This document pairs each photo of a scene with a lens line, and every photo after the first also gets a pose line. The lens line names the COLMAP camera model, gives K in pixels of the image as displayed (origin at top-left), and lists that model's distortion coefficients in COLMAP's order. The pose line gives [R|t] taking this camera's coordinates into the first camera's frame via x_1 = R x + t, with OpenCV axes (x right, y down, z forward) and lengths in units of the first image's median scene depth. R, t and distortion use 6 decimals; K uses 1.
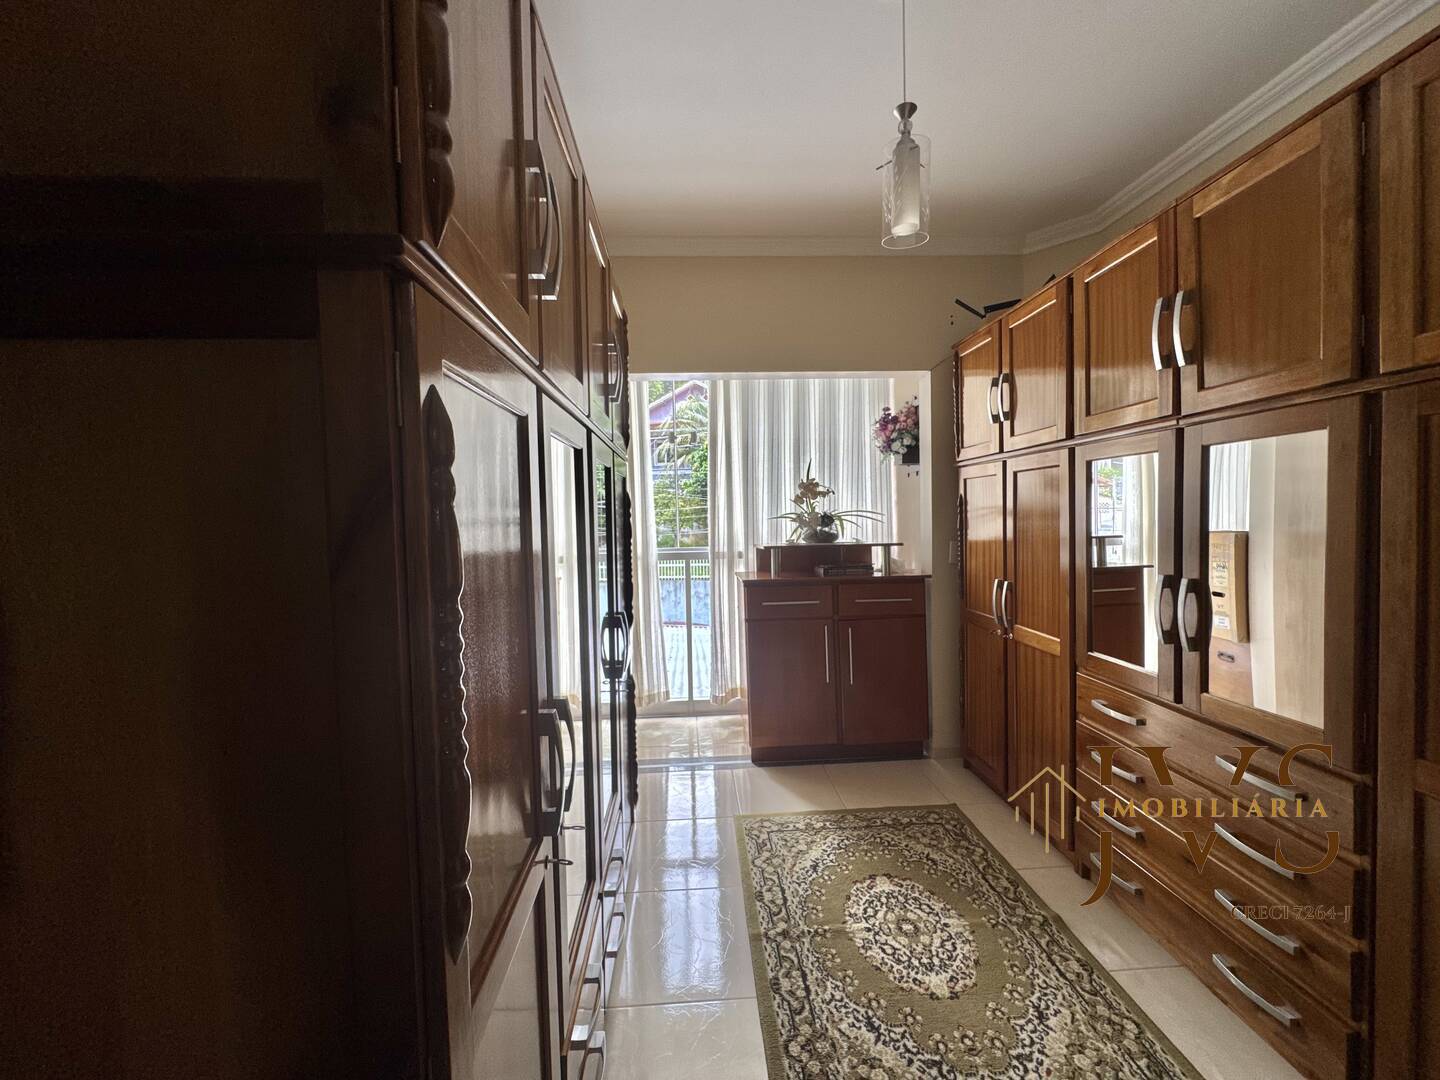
lens RADIAL K [[577.4, 0, 717.7], [0, 577.4, 539.1], [0, 0, 1]] dist [-0.001788, 0.000737]
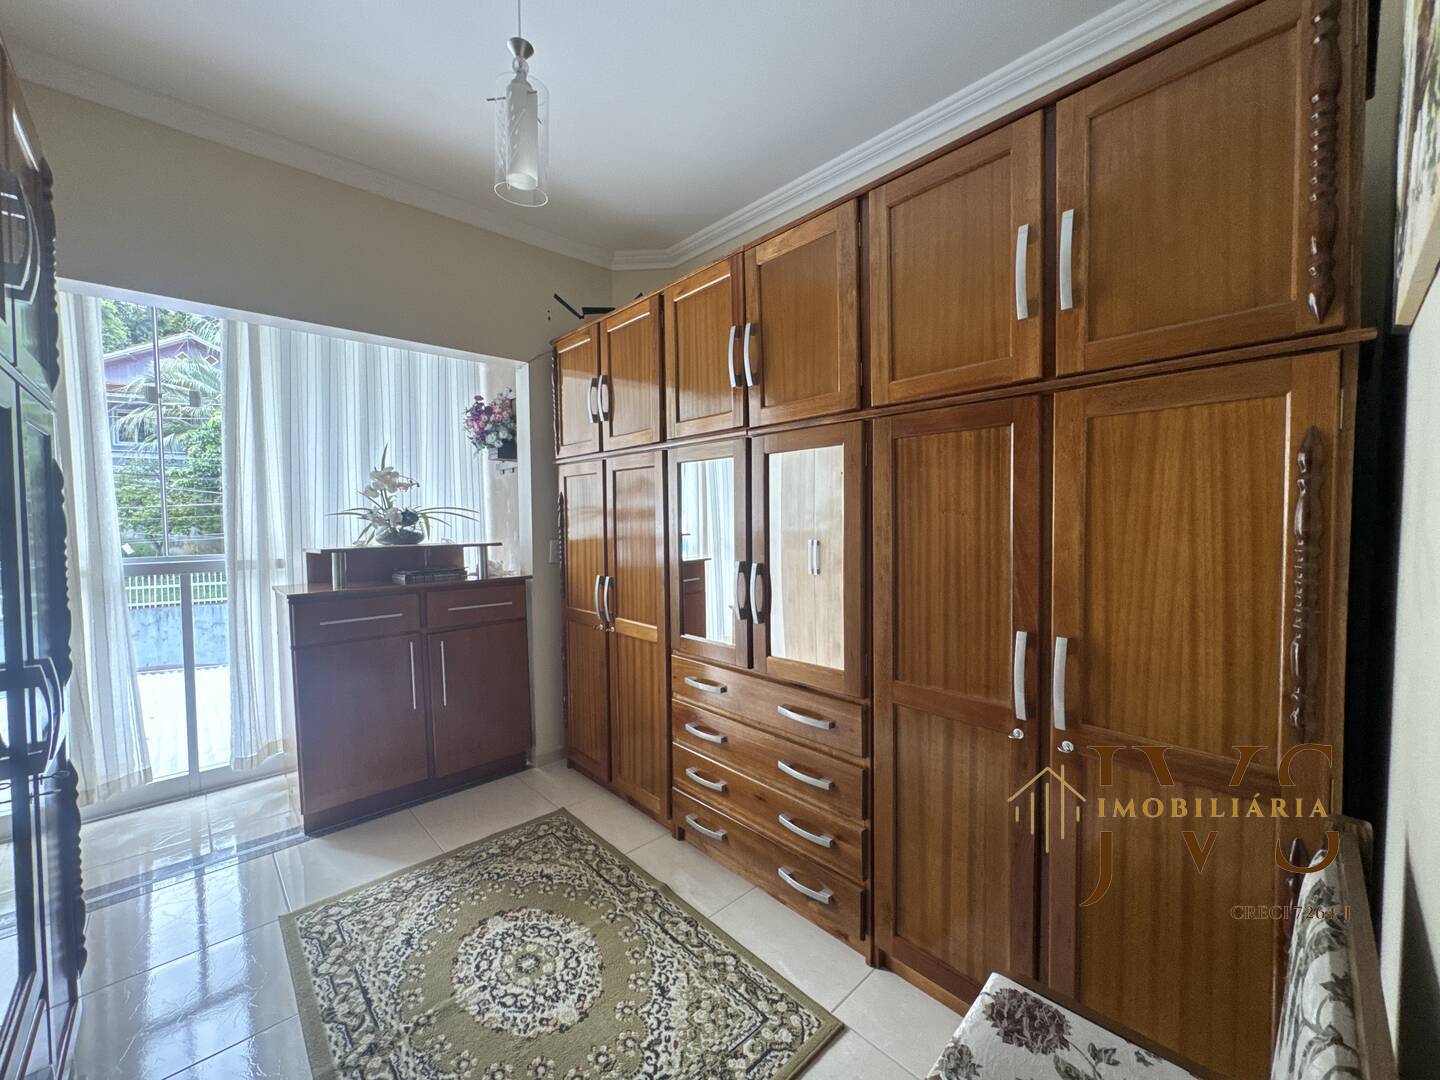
lens RADIAL K [[577.4, 0, 718.2], [0, 577.4, 539.7], [0, 0, 1]] dist [-0.001788, 0.000737]
pose [[0.764942, -0.009952, 0.644022, -0.014516], [0.016786, 0.999849, -0.004486, 0.016422], [-0.643881, 0.014242, 0.764994, 0.090838]]
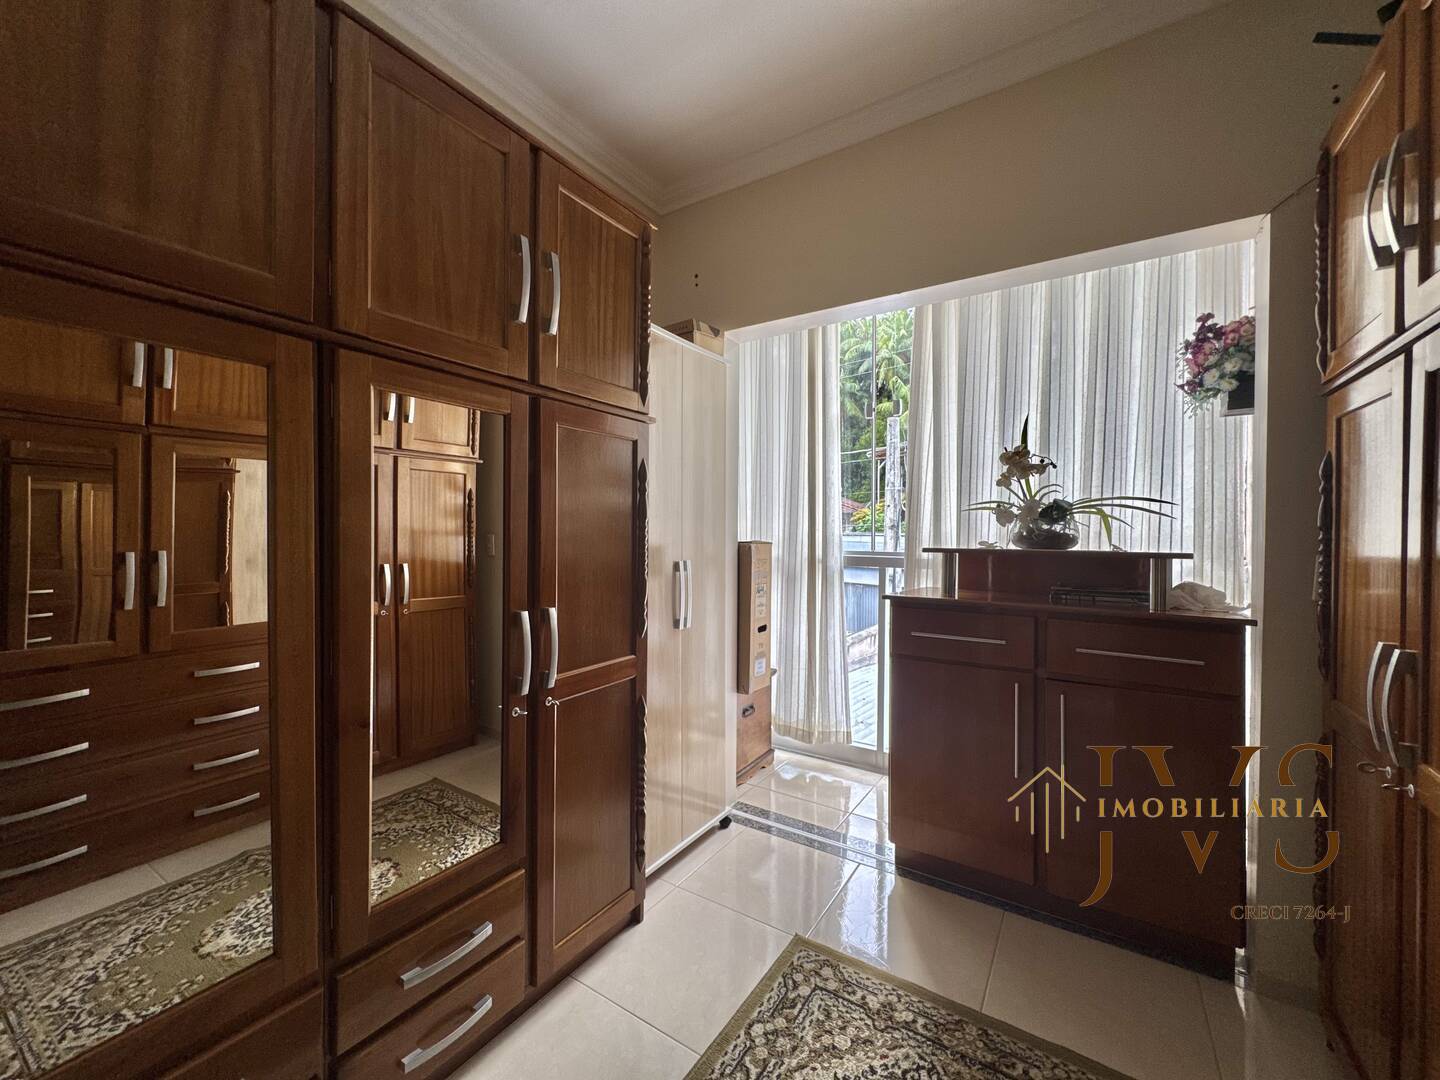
lens RADIAL K [[577.4, 0, 716.8], [0, 577.4, 538.0], [0, 0, 1]] dist [-0.001788, 0.000737]
pose [[0.808000, 0.035677, -0.588101, 0.388712], [-0.049997, 0.998717, -0.008103, 0.025864], [0.587057, 0.035950, 0.808747, 0.439728]]
